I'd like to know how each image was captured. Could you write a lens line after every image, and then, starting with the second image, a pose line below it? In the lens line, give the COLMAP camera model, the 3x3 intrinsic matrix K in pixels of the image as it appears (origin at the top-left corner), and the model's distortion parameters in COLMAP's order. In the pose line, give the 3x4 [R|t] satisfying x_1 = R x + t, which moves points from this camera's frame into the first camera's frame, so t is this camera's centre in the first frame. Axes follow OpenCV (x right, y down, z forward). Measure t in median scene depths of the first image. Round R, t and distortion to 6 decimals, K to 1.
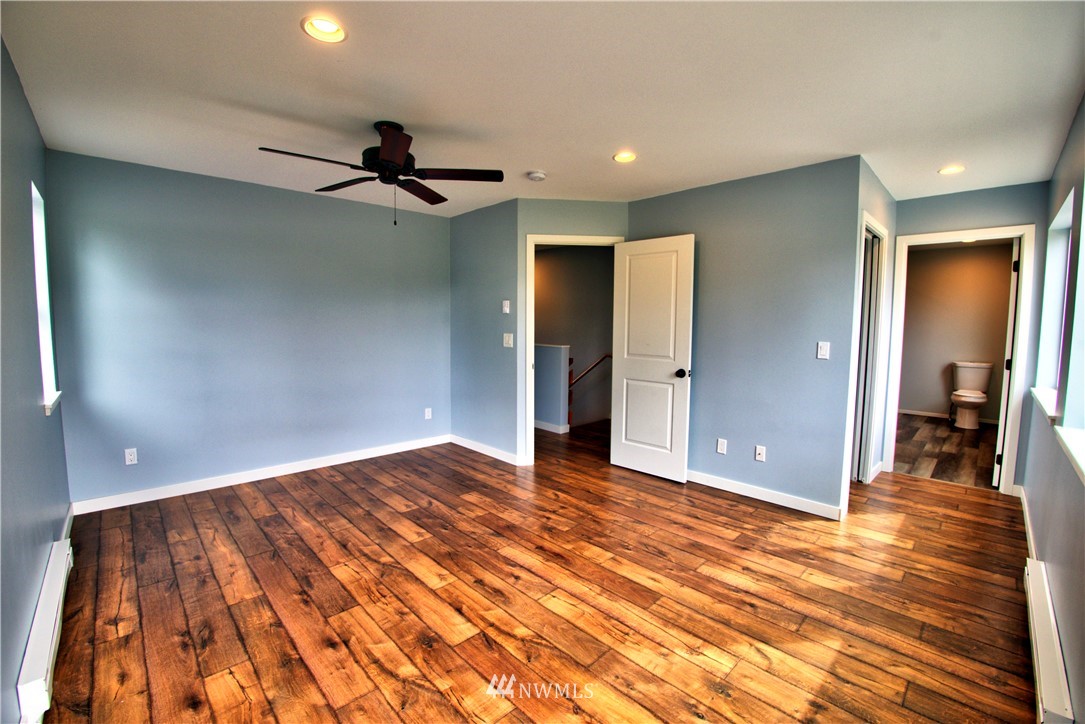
lens RADIAL K [[452.8, 0, 544.4], [0, 452.8, 353.7], [0, 0, 1]] dist [-0.006200, 0.000432]
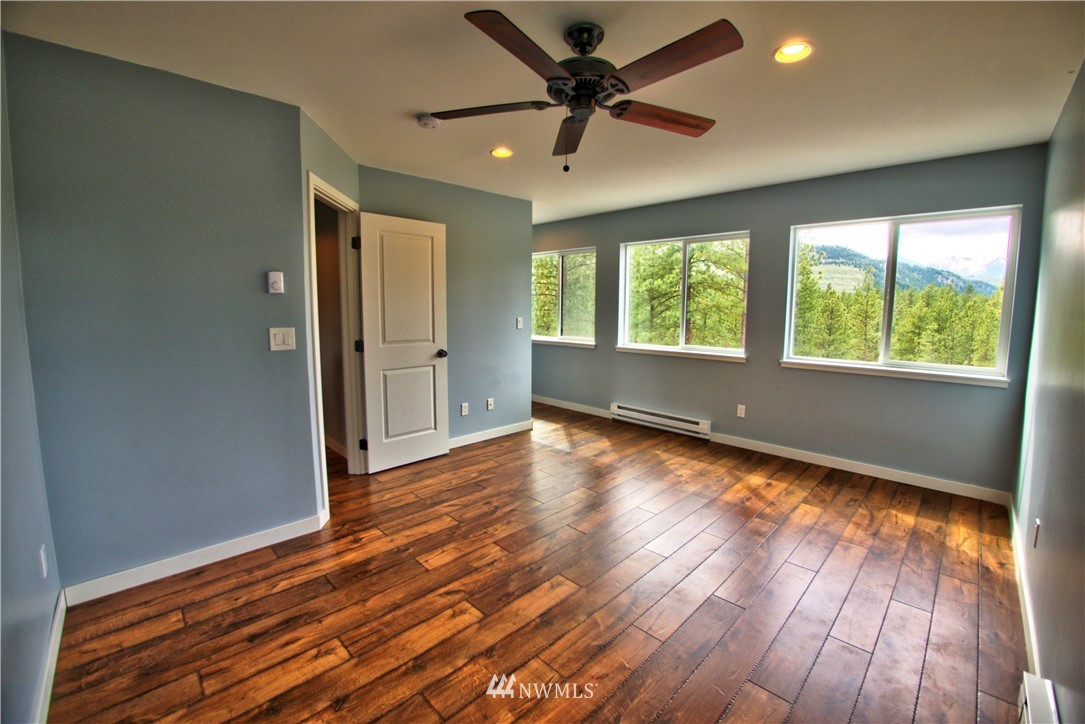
lens RADIAL K [[452.8, 0, 544.4], [0, 452.8, 353.7], [0, 0, 1]] dist [-0.006200, 0.000432]
pose [[-0.026403, -0.103127, 0.994318, -0.843342], [0.046858, 0.993443, 0.104280, -0.062401], [-0.998553, 0.049345, -0.021397, 0.856236]]
